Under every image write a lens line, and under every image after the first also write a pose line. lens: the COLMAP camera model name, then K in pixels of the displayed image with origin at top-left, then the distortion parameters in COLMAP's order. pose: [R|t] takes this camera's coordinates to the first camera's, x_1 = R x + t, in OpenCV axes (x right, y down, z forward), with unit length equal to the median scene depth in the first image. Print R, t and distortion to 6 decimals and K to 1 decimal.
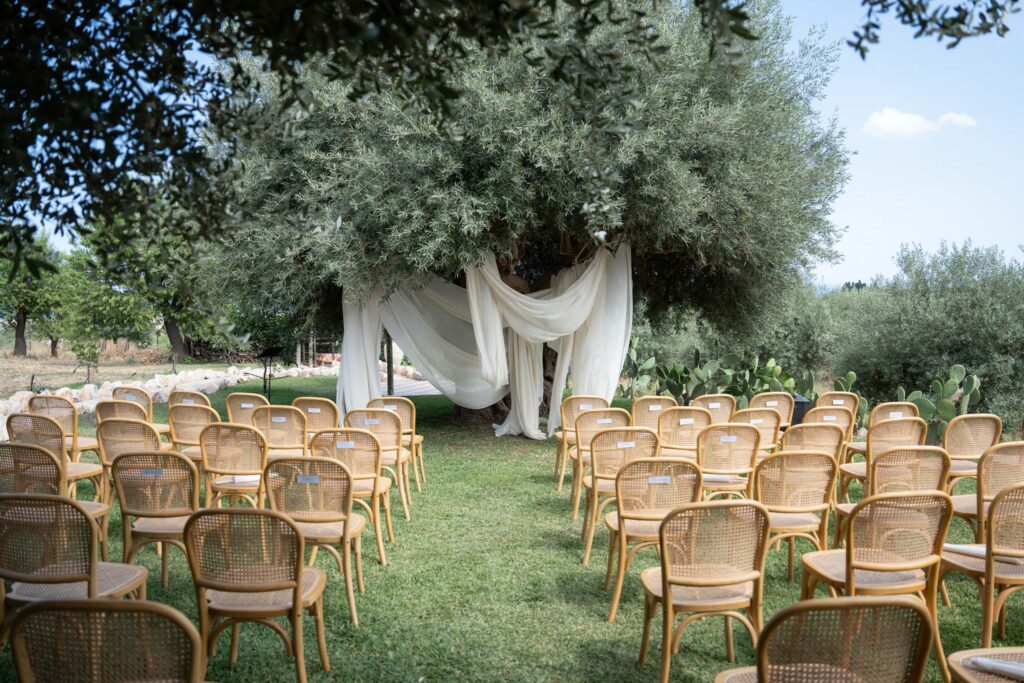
lens RADIAL K [[608.2, 0, 512.0], [0, 608.2, 341.5], [0, 0, 1]] dist [-0.022159, 0.000112]
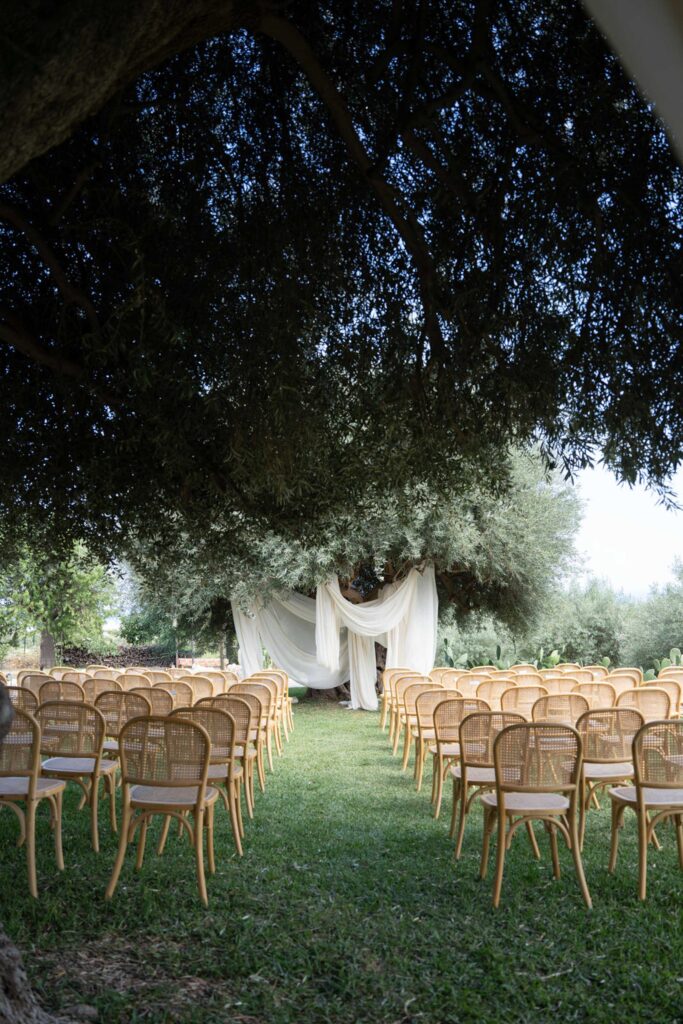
lens RADIAL K [[608.2, 0, 341.5], [0, 608.2, 512.0], [0, 0, 1]] dist [-0.022159, 0.000112]
pose [[0.999828, -0.014133, -0.012018, 0.000232], [0.011088, 0.974608, -0.223642, 0.034118], [0.014873, 0.223471, 0.974597, -0.452927]]
